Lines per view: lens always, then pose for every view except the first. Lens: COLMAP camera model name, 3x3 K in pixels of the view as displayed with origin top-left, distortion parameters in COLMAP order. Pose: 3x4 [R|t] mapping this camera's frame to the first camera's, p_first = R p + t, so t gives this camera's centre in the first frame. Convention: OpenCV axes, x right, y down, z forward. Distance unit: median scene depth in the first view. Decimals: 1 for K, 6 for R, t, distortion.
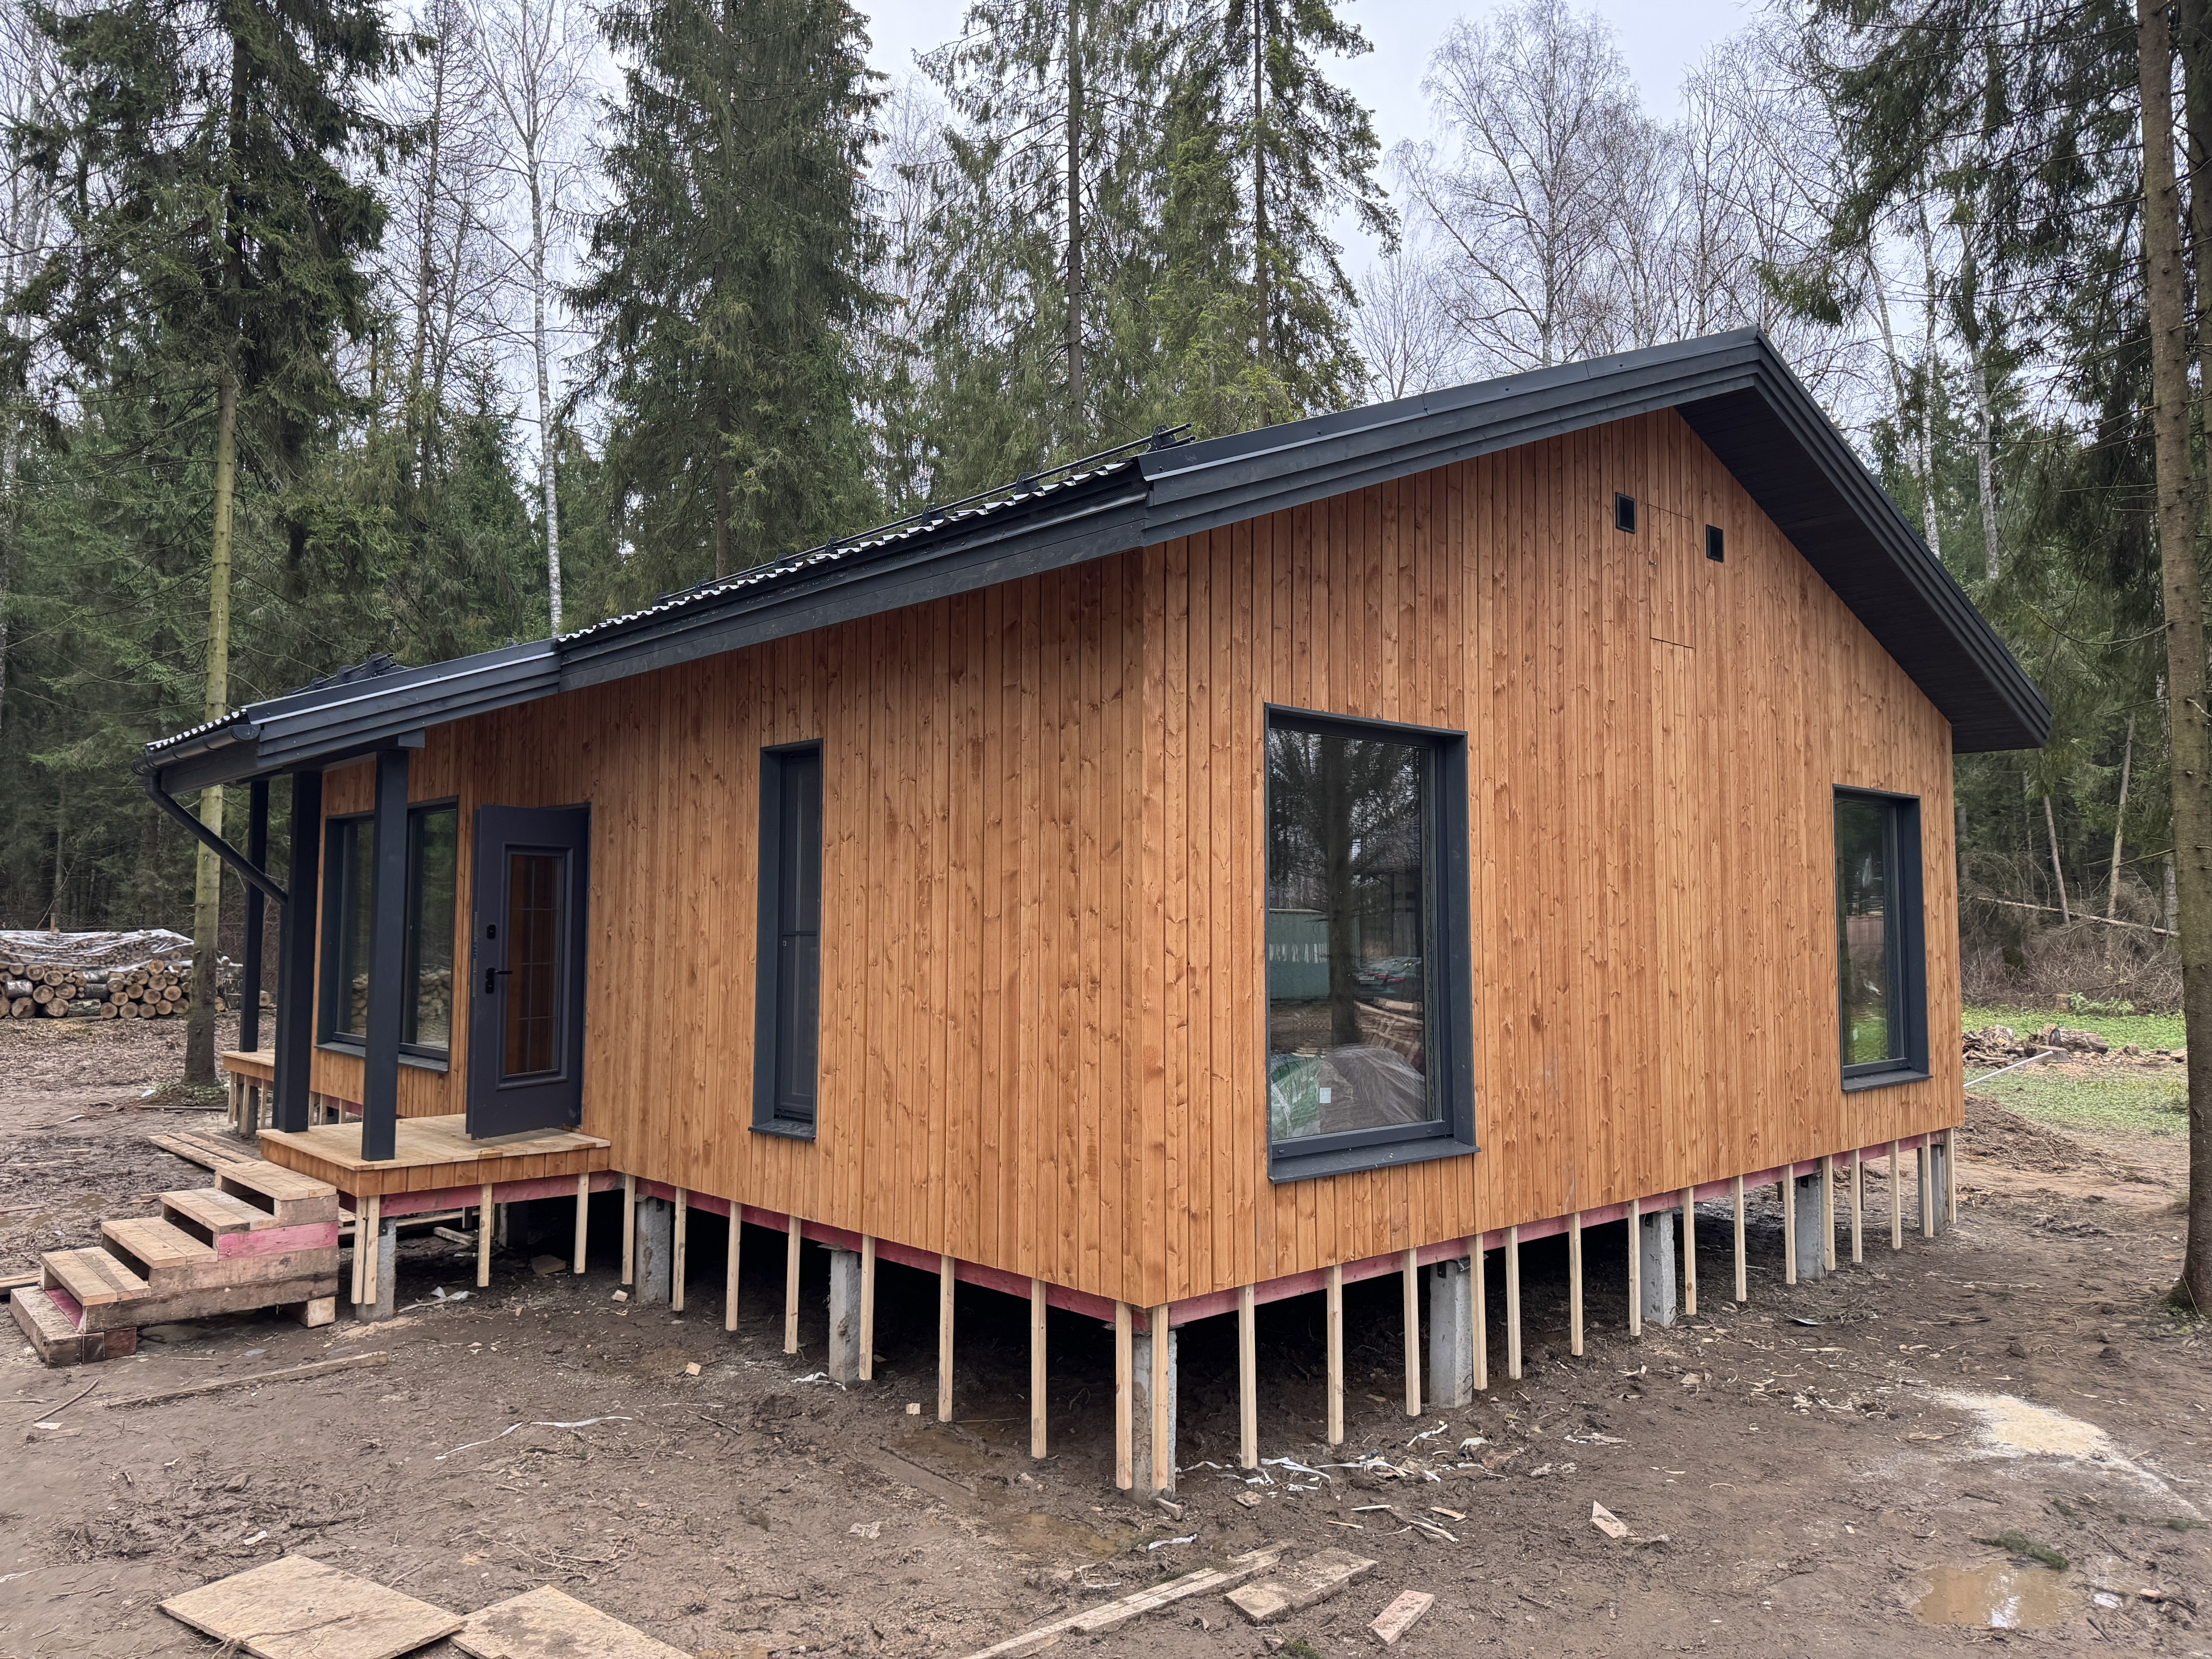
lens RADIAL K [[1584.2, 0, 1106.0], [0, 1584.2, 829.5], [0, 0, 1]] dist [0.068896, 0.000209]
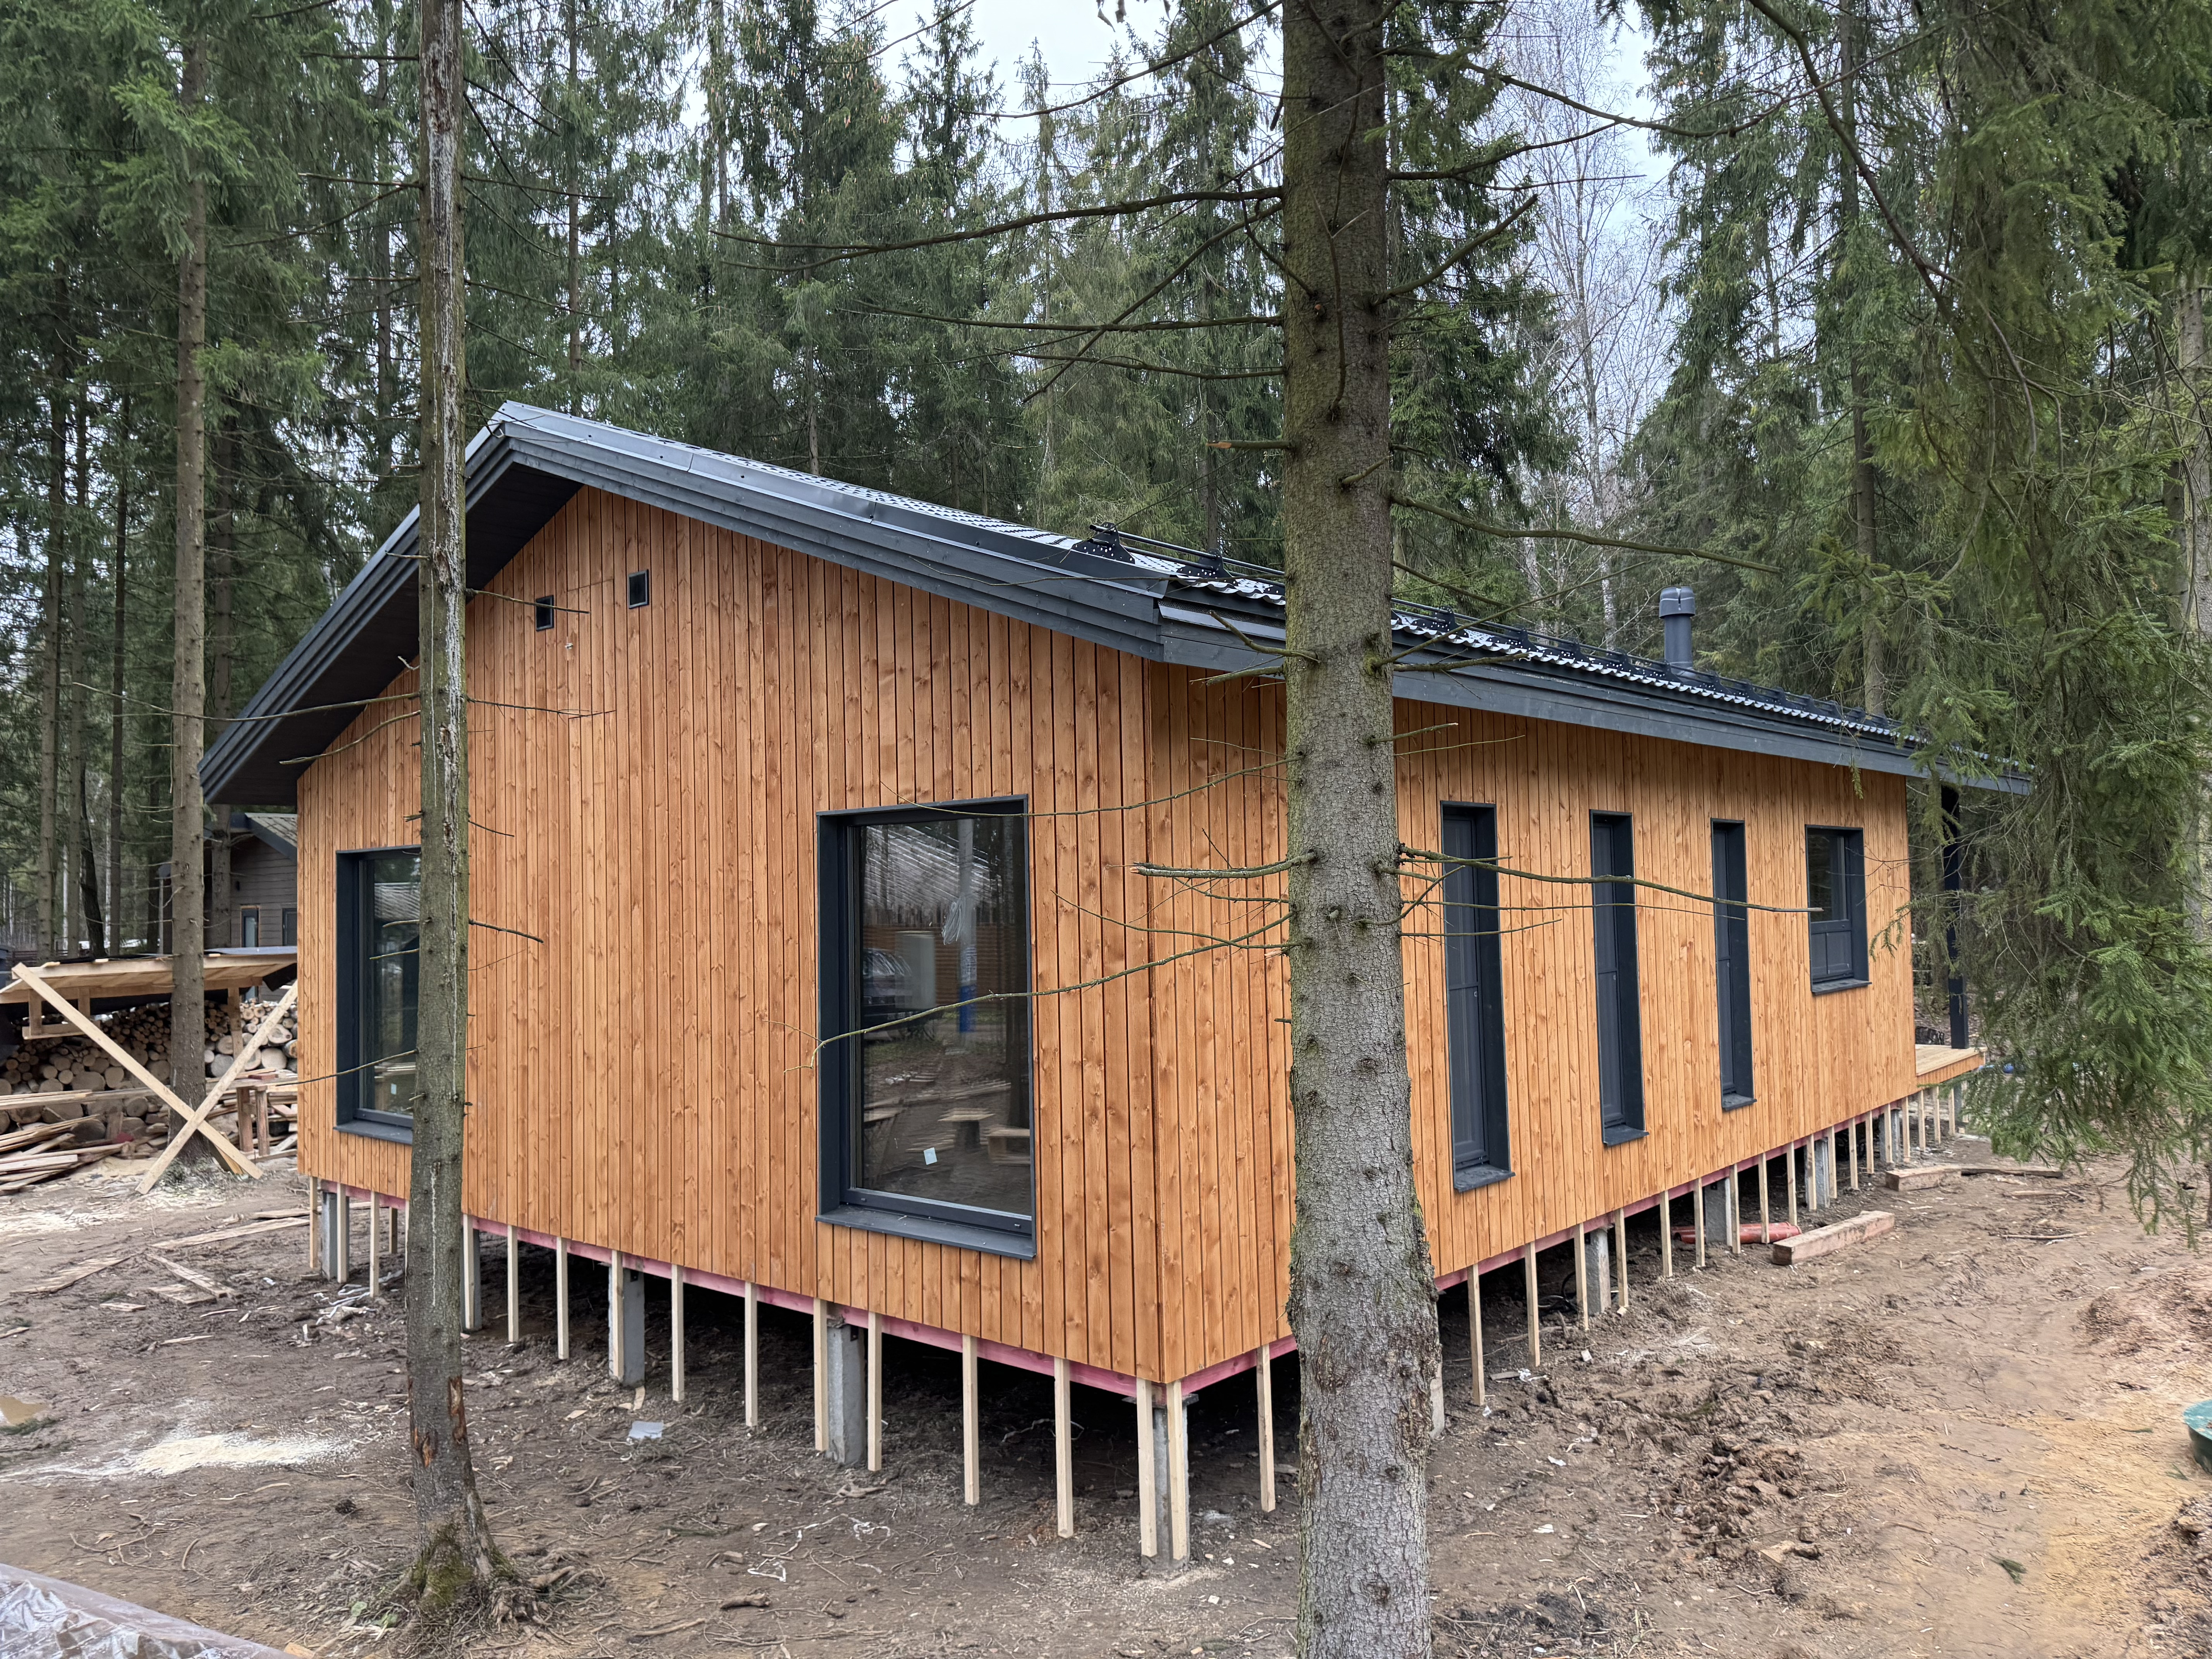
lens RADIAL K [[1537.2, 0, 1106.0], [0, 1537.2, 829.5], [0, 0, 1]] dist [0.004760, 0.000811]
pose [[0.120076, -0.049302, -0.991540, 1.337859], [0.081871, 0.995856, -0.039602, 0.022373], [0.989383, -0.076423, 0.123614, 1.172785]]
